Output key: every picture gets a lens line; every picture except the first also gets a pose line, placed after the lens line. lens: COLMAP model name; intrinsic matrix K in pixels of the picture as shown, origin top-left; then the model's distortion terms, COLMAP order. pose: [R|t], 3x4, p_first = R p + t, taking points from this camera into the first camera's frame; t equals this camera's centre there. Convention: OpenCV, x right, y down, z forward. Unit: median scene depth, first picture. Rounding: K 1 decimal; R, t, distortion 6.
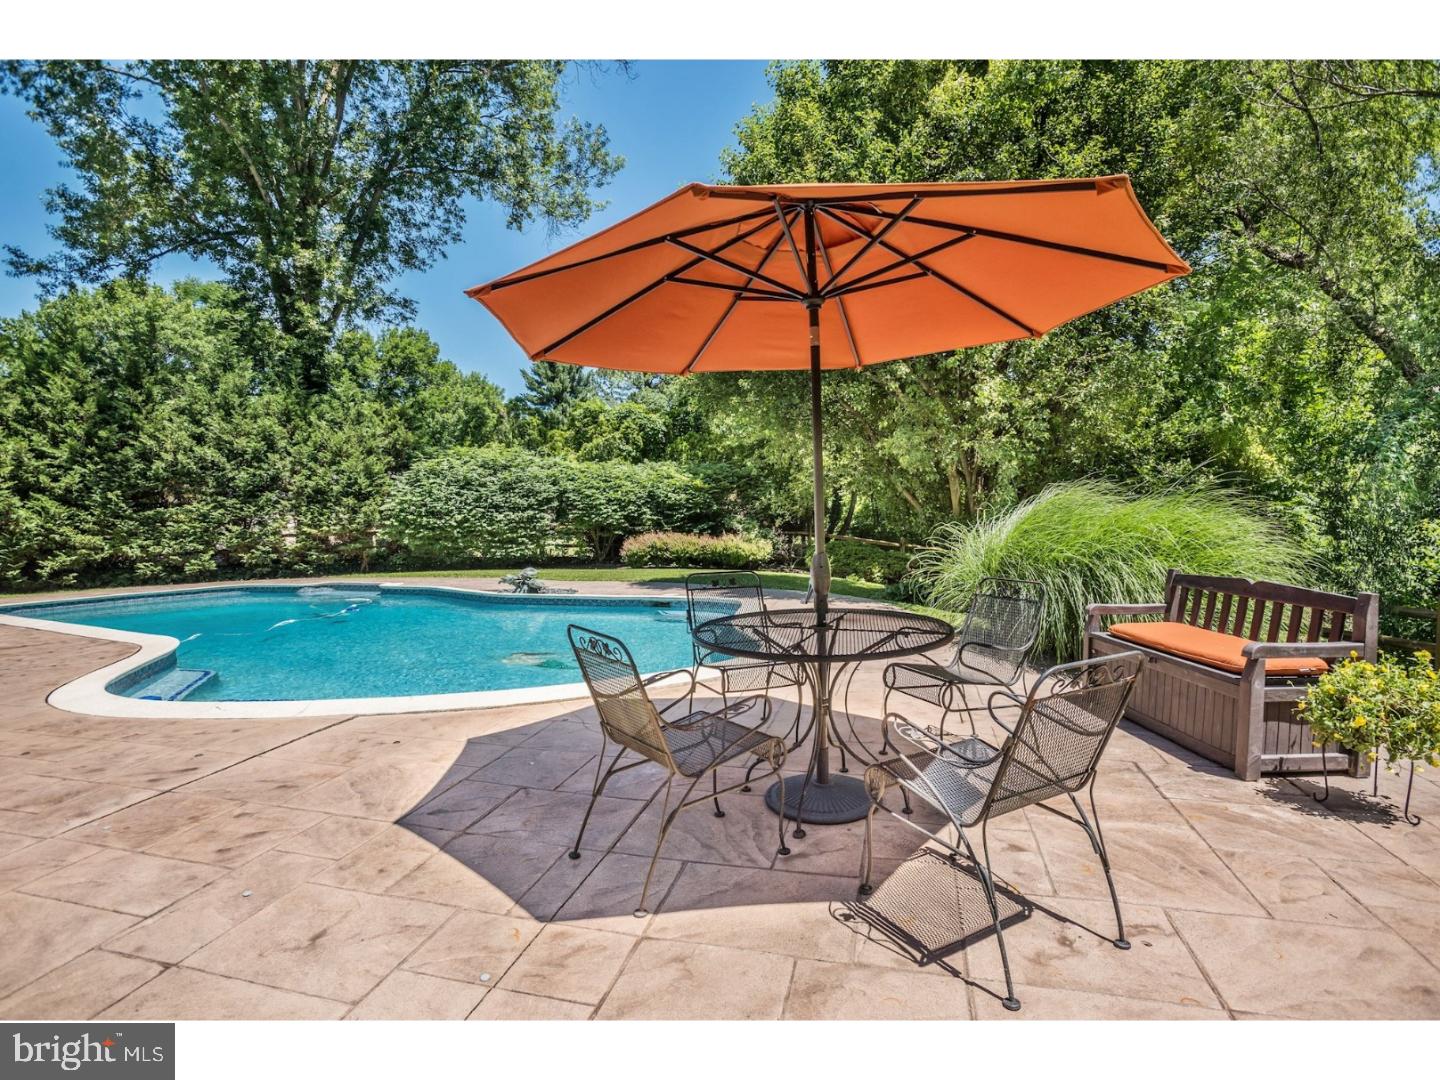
lens RADIAL K [[712.2, 0, 722.2], [0, 712.2, 539.6], [0, 0, 1]] dist [-0.029961, 0.001524]
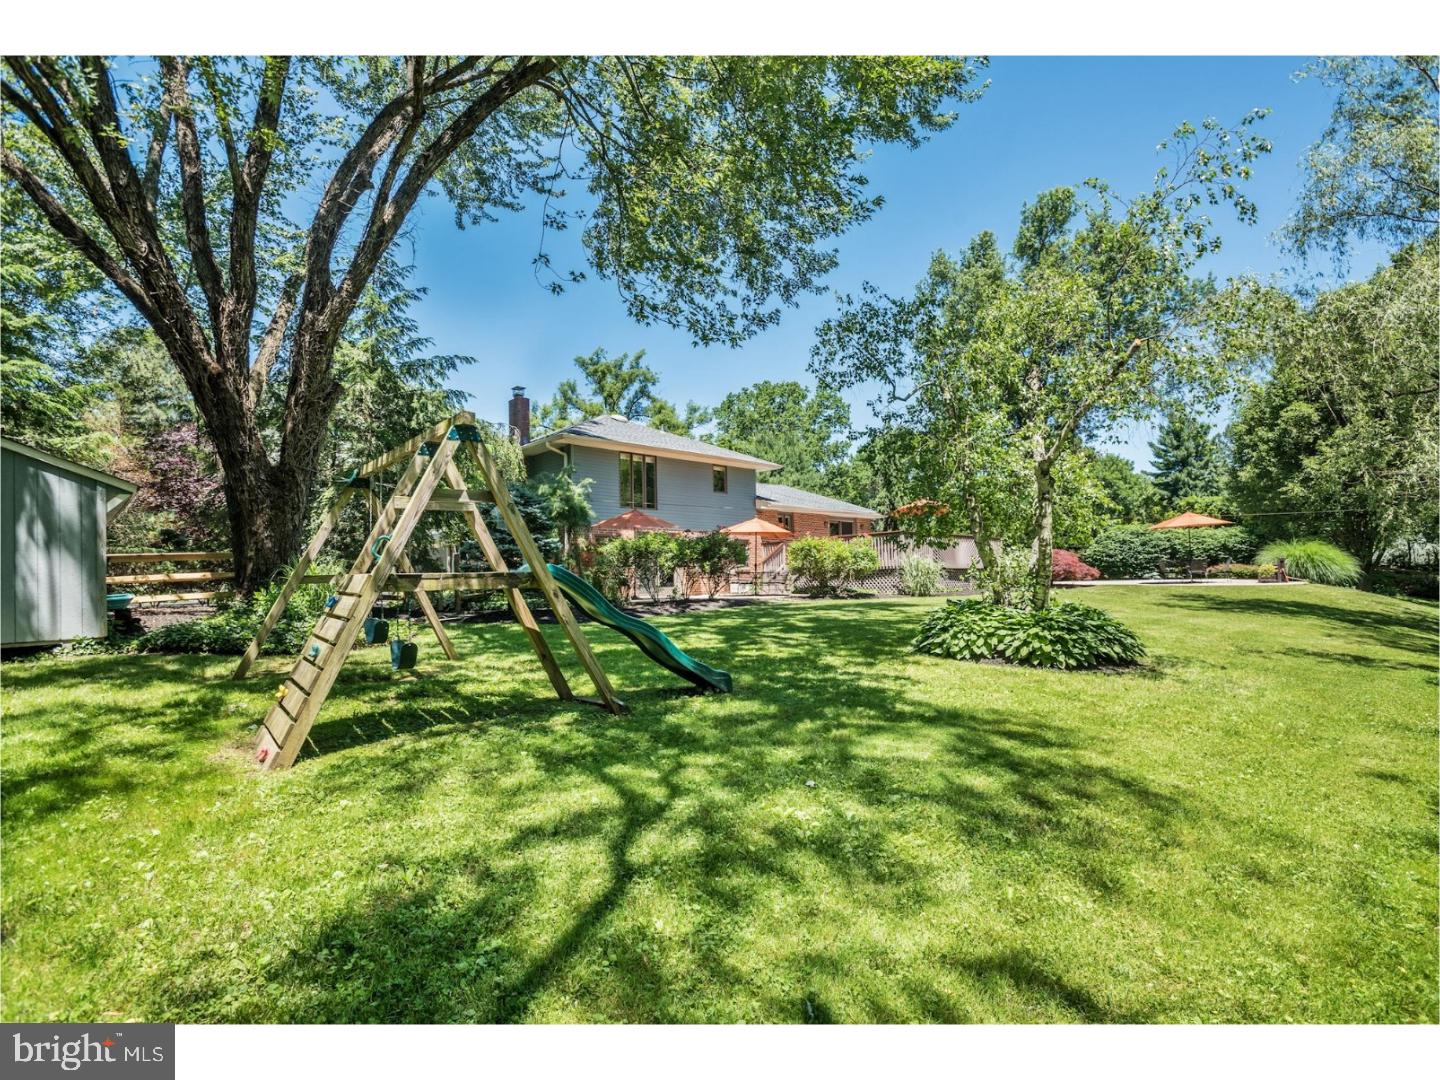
lens RADIAL K [[712.2, 0, 723.7], [0, 712.2, 543.6], [0, 0, 1]] dist [-0.029961, 0.001524]
pose [[0.683276, -0.024107, -0.729762, 0.096054], [-0.025609, 0.998049, -0.056947, 0.020338], [0.729711, 0.057599, 0.681326, -0.344644]]
